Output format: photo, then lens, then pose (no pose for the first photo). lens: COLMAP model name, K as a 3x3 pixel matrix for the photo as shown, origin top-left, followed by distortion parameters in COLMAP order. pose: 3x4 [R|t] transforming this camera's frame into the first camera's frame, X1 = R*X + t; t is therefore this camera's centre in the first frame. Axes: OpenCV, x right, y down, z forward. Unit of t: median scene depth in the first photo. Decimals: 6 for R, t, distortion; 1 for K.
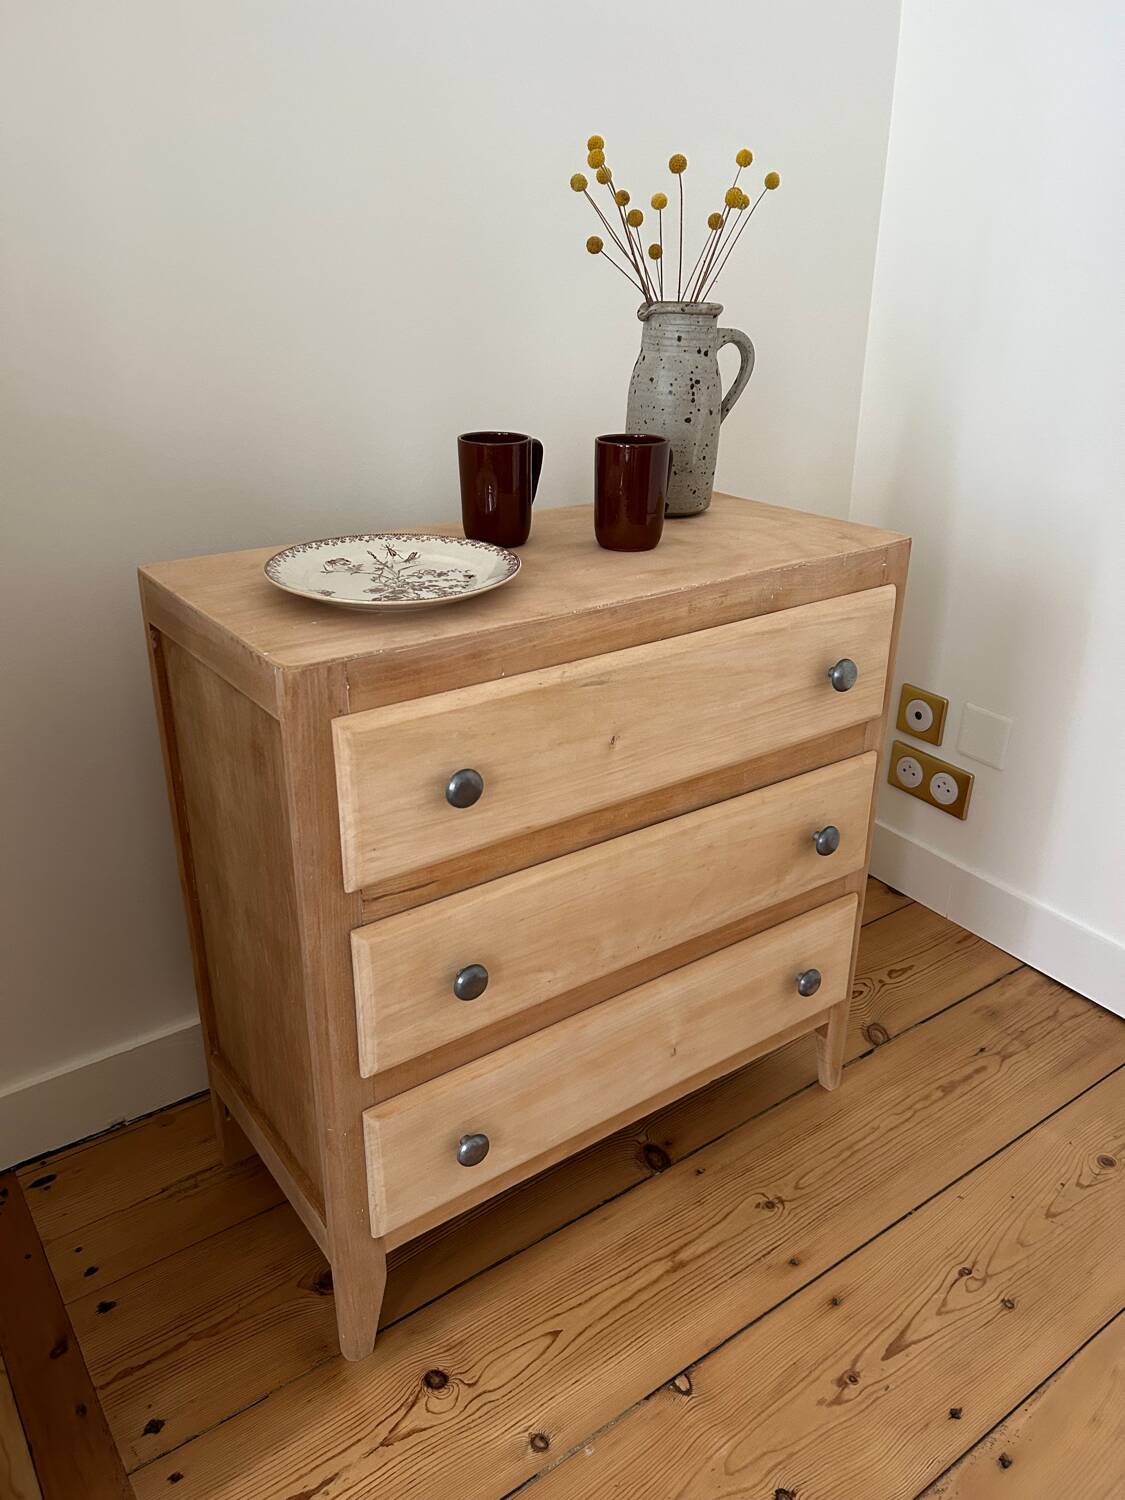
lens RADIAL K [[1098.8, 0, 540.5], [0, 1098.8, 753.2], [0, 0, 1]] dist [0.027401, -0.030239]
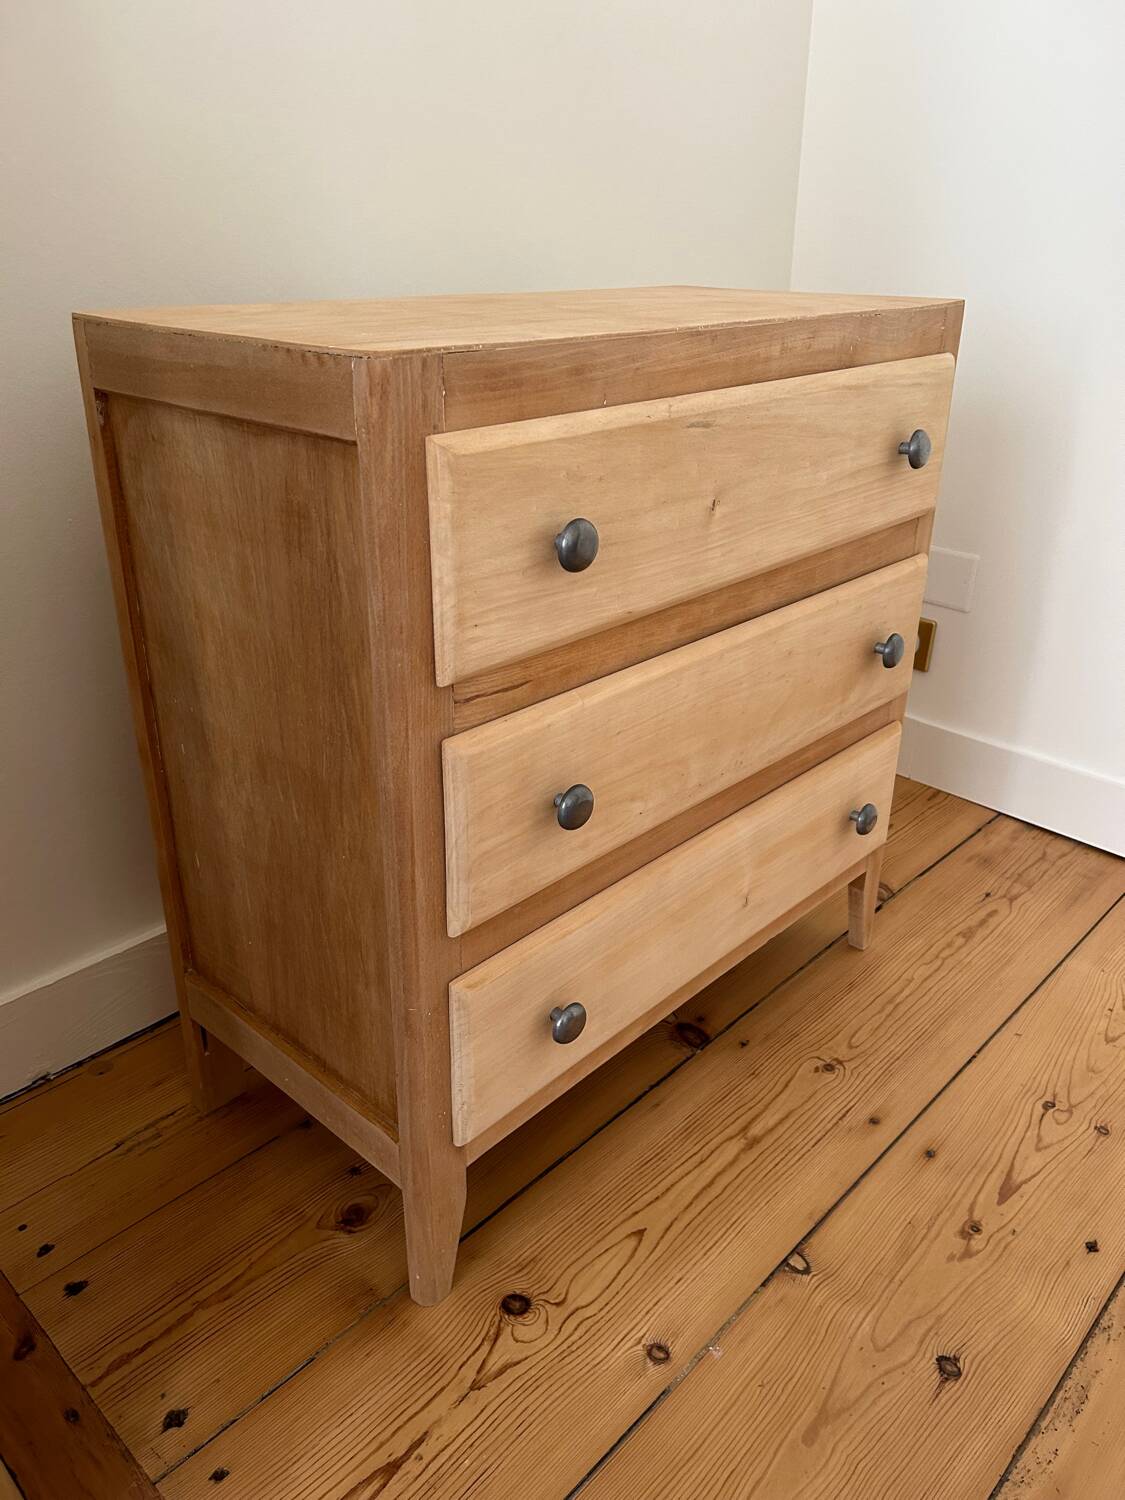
lens RADIAL K [[1098.8, 0, 551.9], [0, 1098.8, 748.8], [0, 0, 1]] dist [0.027401, -0.030239]
pose [[0.981590, -0.072933, 0.176529, -0.174166], [0.069500, 0.997254, 0.025559, 0.123651], [-0.177909, -0.012820, 0.983963, 0.174012]]
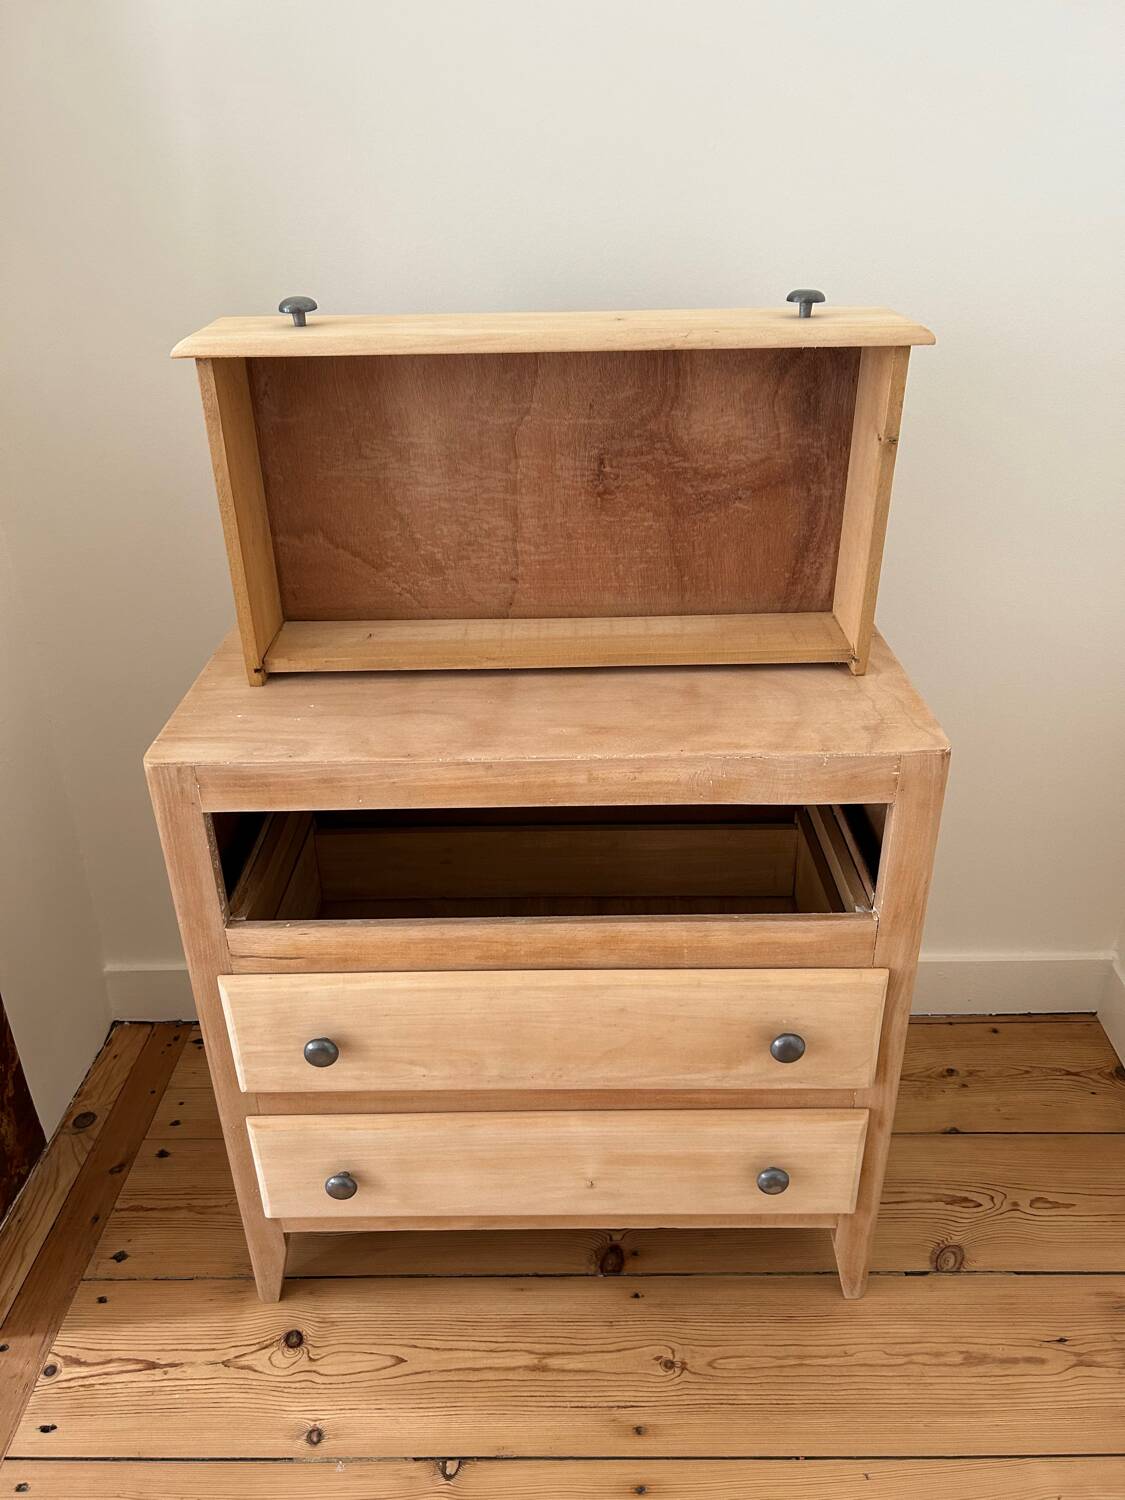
lens RADIAL K [[1098.8, 0, 579.8], [0, 1098.8, 741.6], [0, 0, 1]] dist [0.027401, -0.030239]
pose [[0.819121, 0.259572, -0.511530, 0.555948], [-0.225257, 0.965679, 0.129319, -0.252415], [0.527541, 0.009297, 0.849479, 0.146199]]
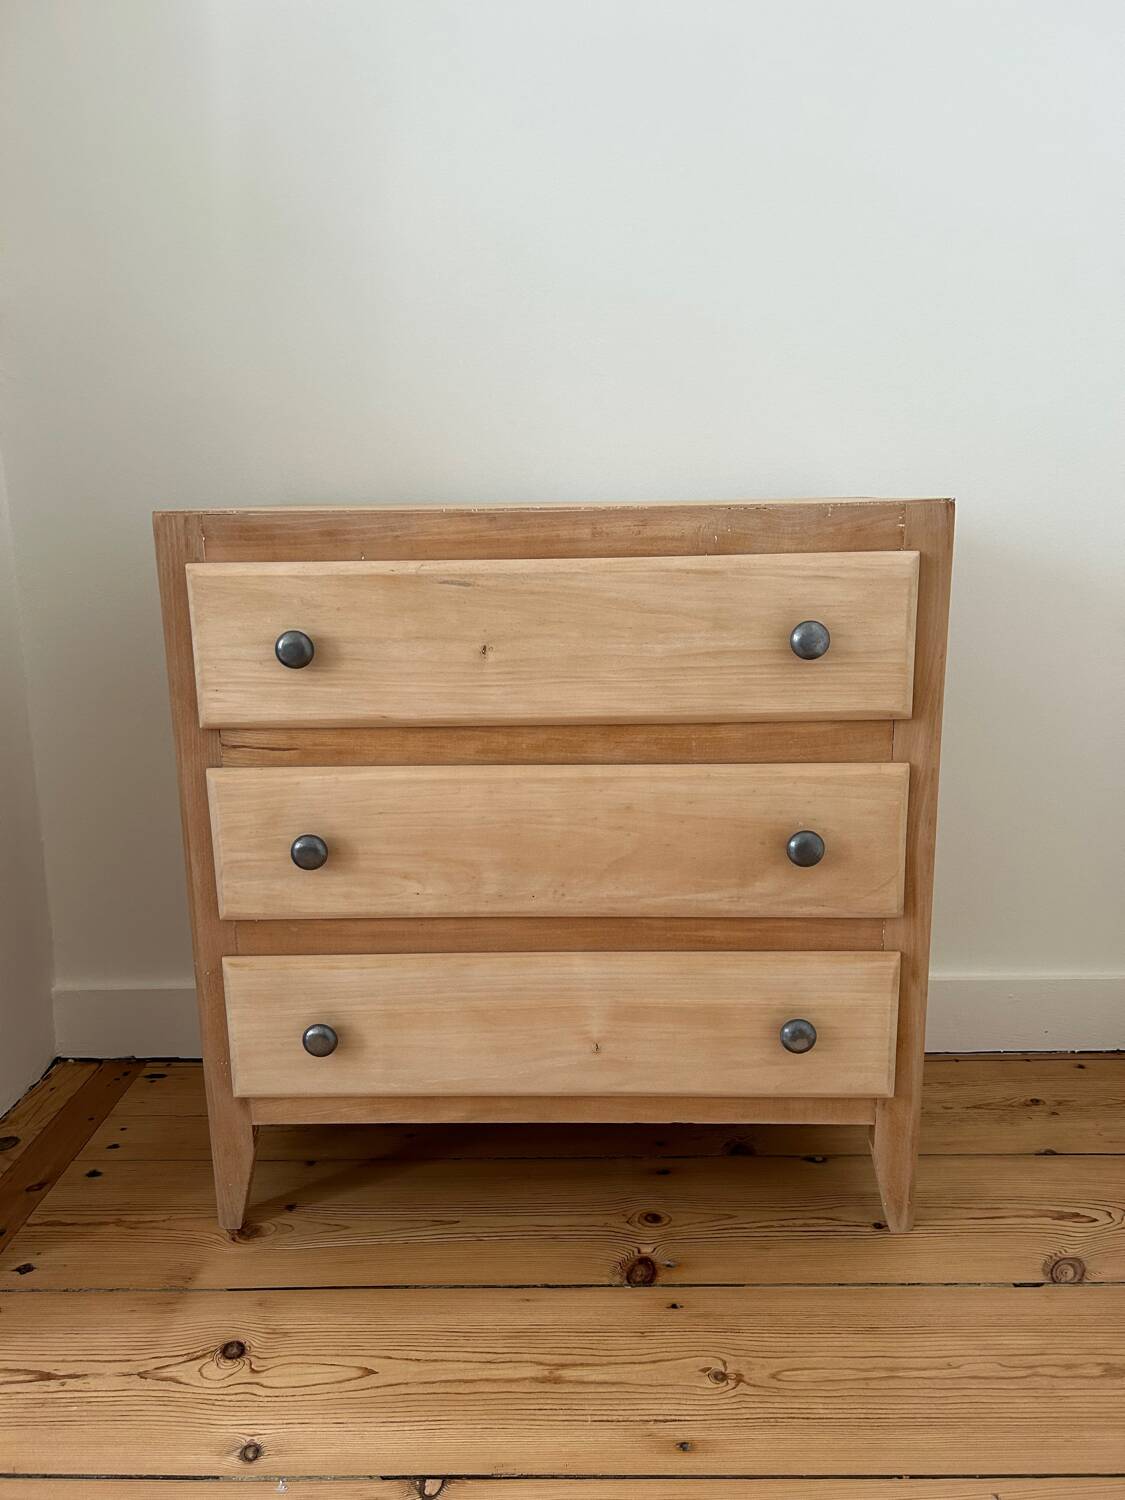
lens RADIAL K [[1098.8, 0, 574.9], [0, 1098.8, 762.7], [0, 0, 1]] dist [0.027401, -0.030239]
pose [[0.815401, 0.120105, -0.566300, 0.557522], [-0.222541, 0.968104, -0.115109, 0.132136], [0.534412, 0.219885, 0.816122, 0.282514]]
